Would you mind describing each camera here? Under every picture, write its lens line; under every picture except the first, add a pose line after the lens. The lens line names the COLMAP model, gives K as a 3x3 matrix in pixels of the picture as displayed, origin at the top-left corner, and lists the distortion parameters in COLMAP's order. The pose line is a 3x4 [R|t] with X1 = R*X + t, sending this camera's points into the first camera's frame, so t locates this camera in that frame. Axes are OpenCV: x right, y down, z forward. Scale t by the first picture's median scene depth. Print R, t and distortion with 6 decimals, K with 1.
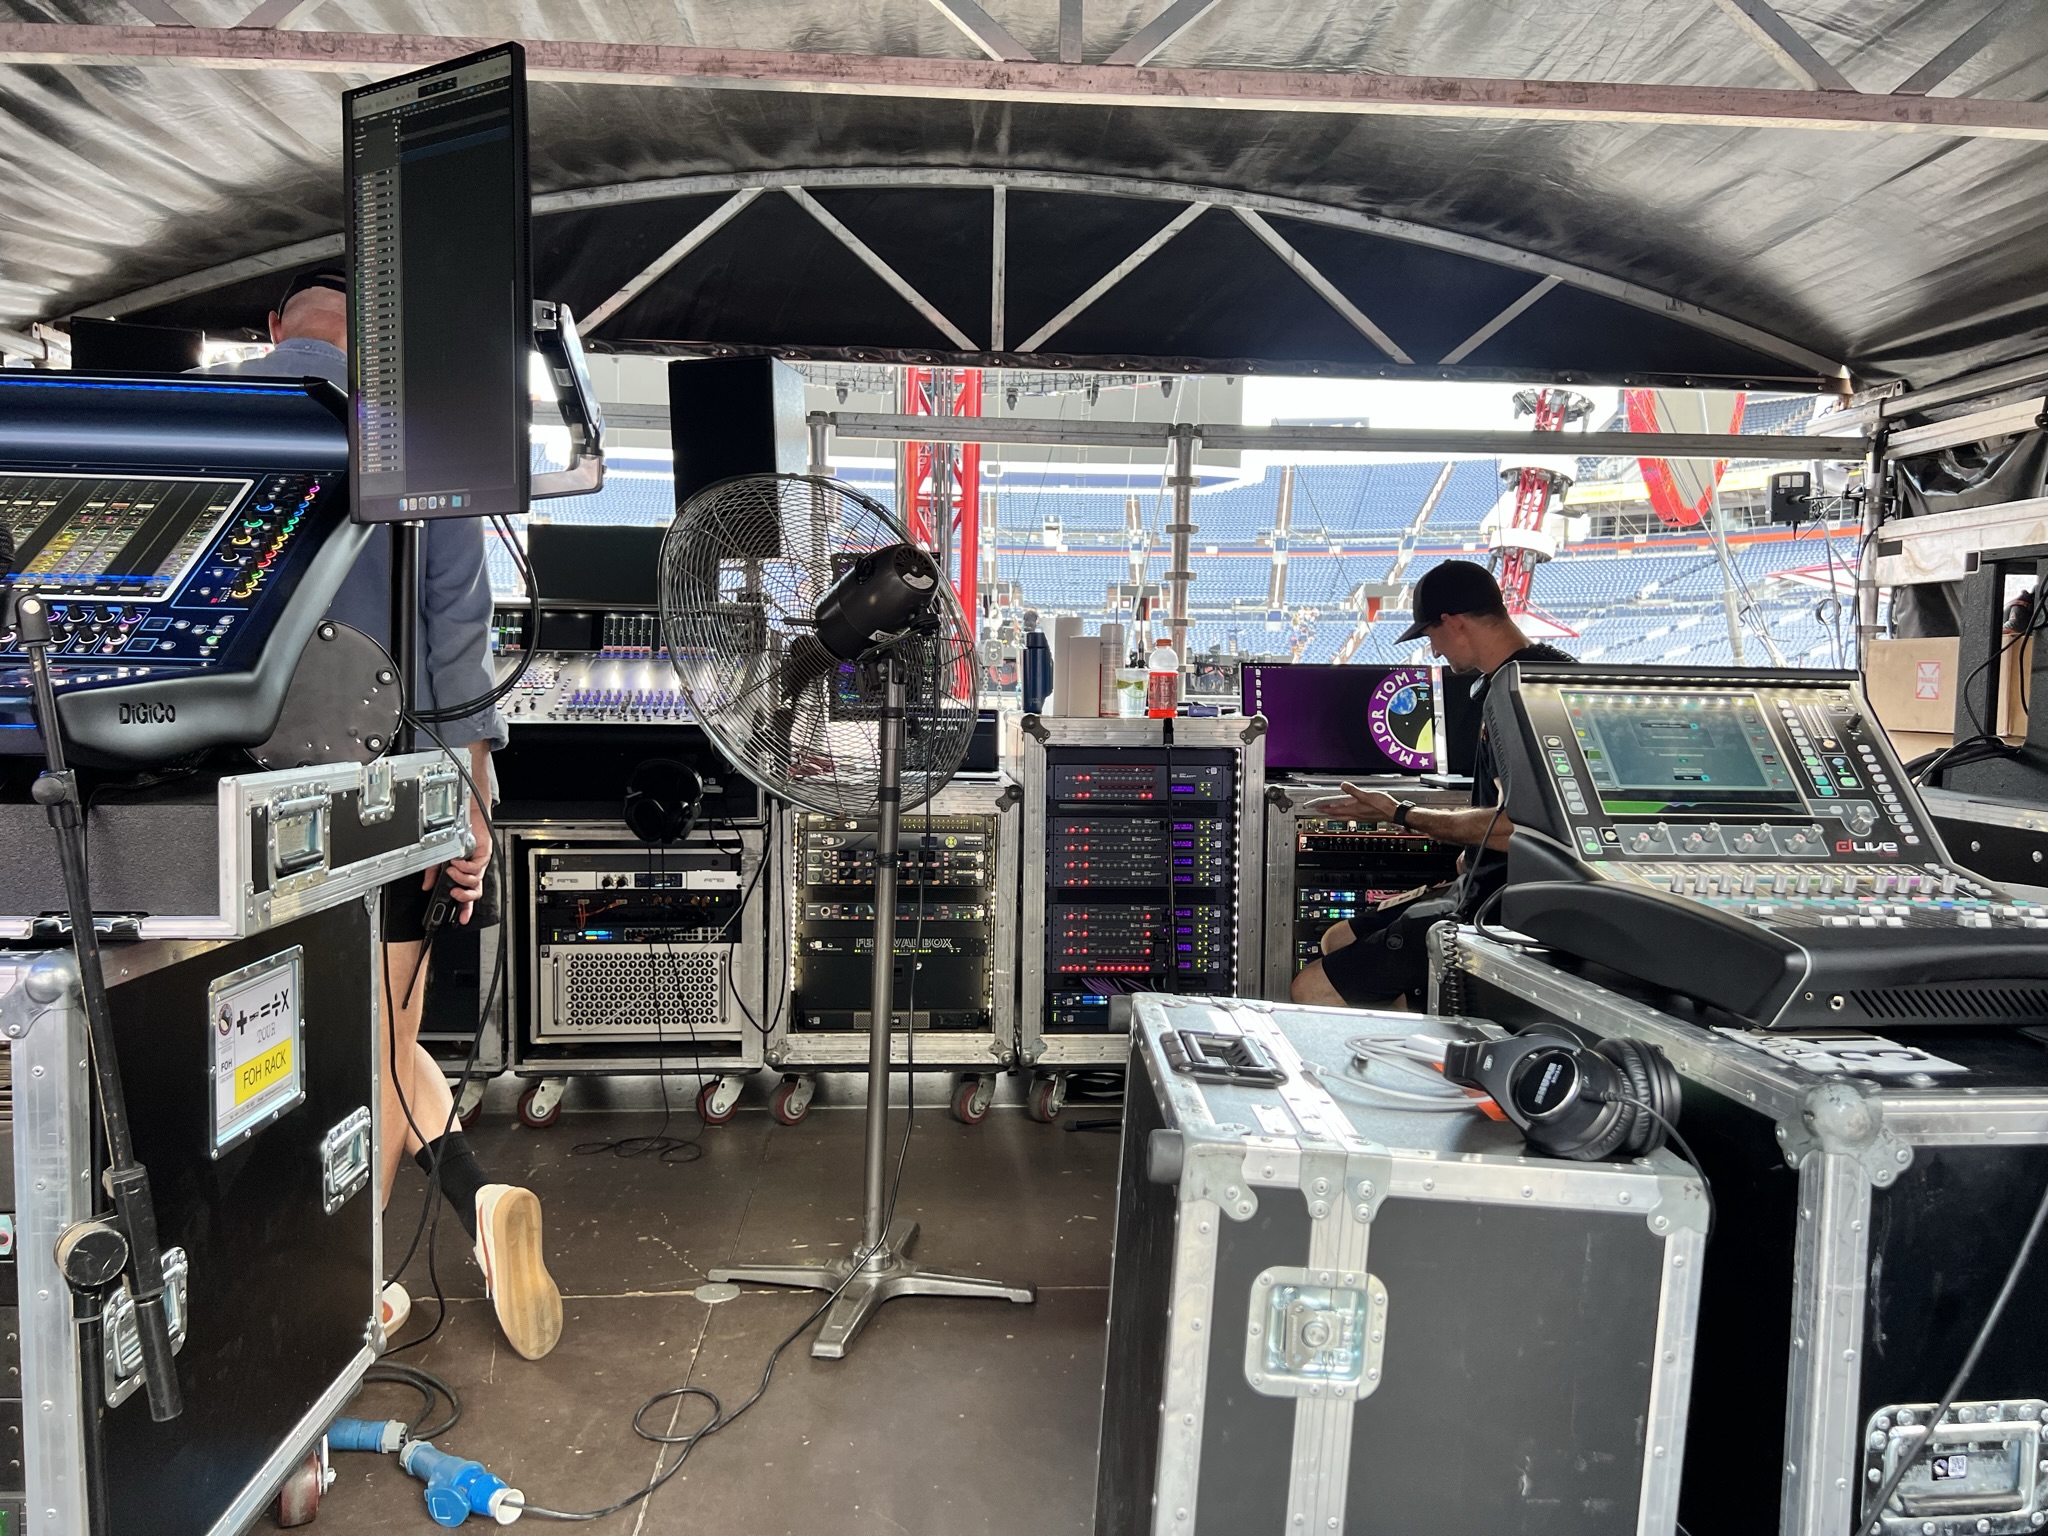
lens RADIAL K [[1548.7, 0, 1025.1], [0, 1548.7, 770.4], [0, 0, 1]] dist [0.045233, -0.002477]
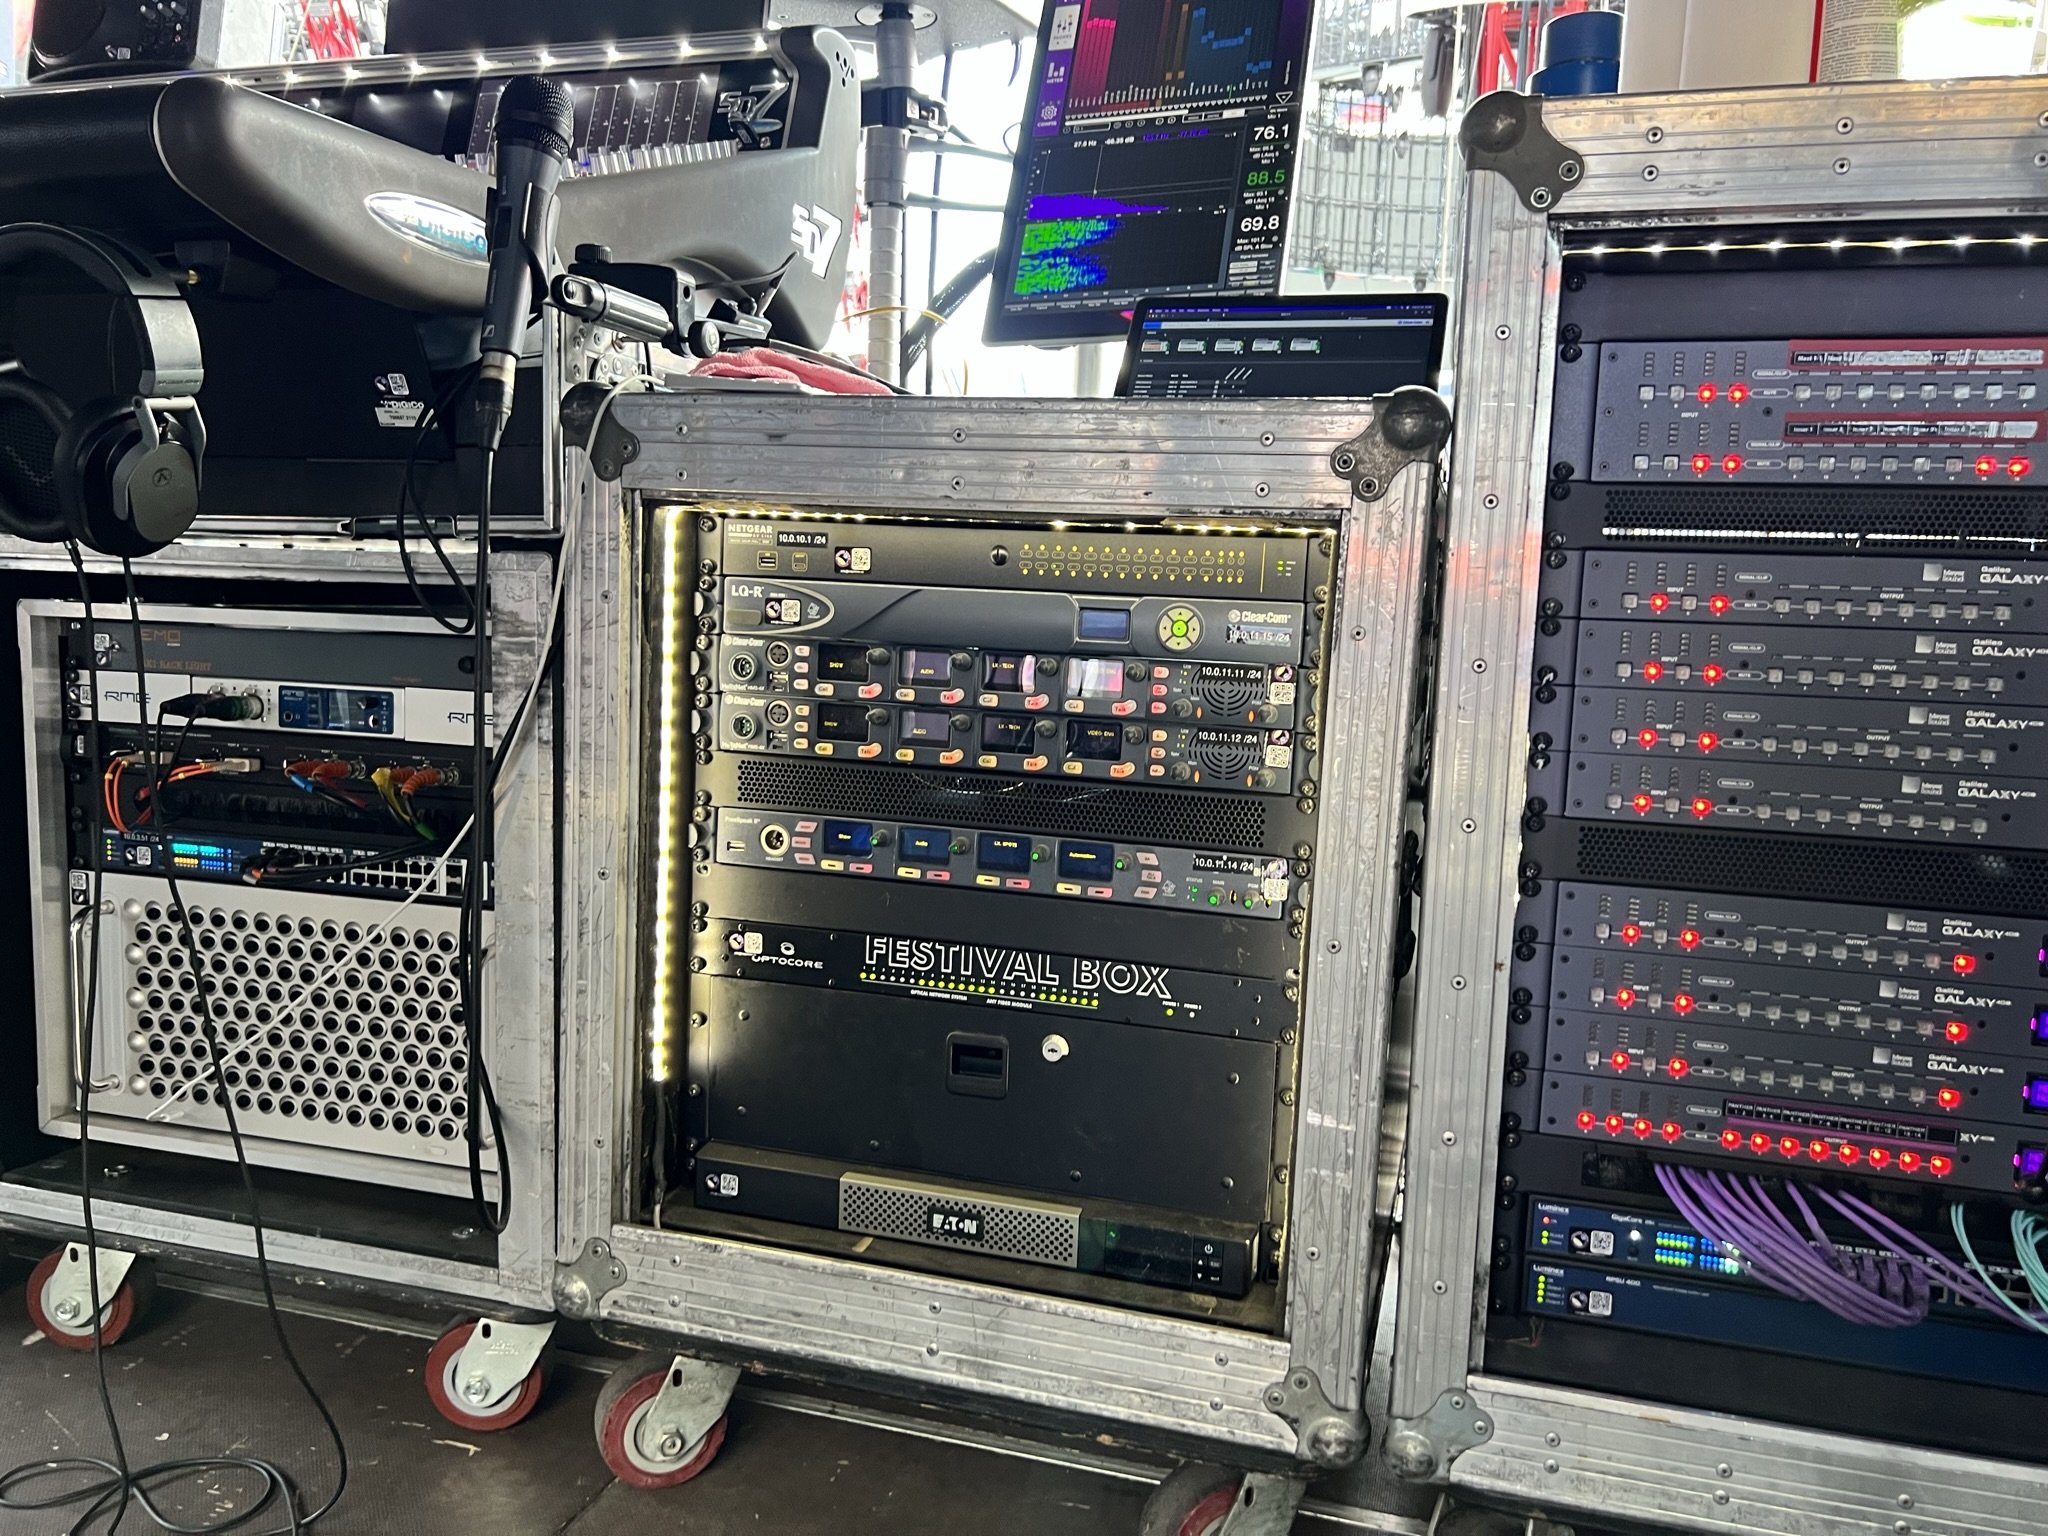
lens RADIAL K [[1548.7, 0, 1023.4], [0, 1548.7, 769.0], [0, 0, 1]] dist [0.045233, -0.002477]
pose [[0.937775, 0.063226, -0.341440, 0.022734], [-0.046902, 0.997336, 0.055862, 0.057276], [0.344062, -0.036372, 0.938242, 0.726919]]
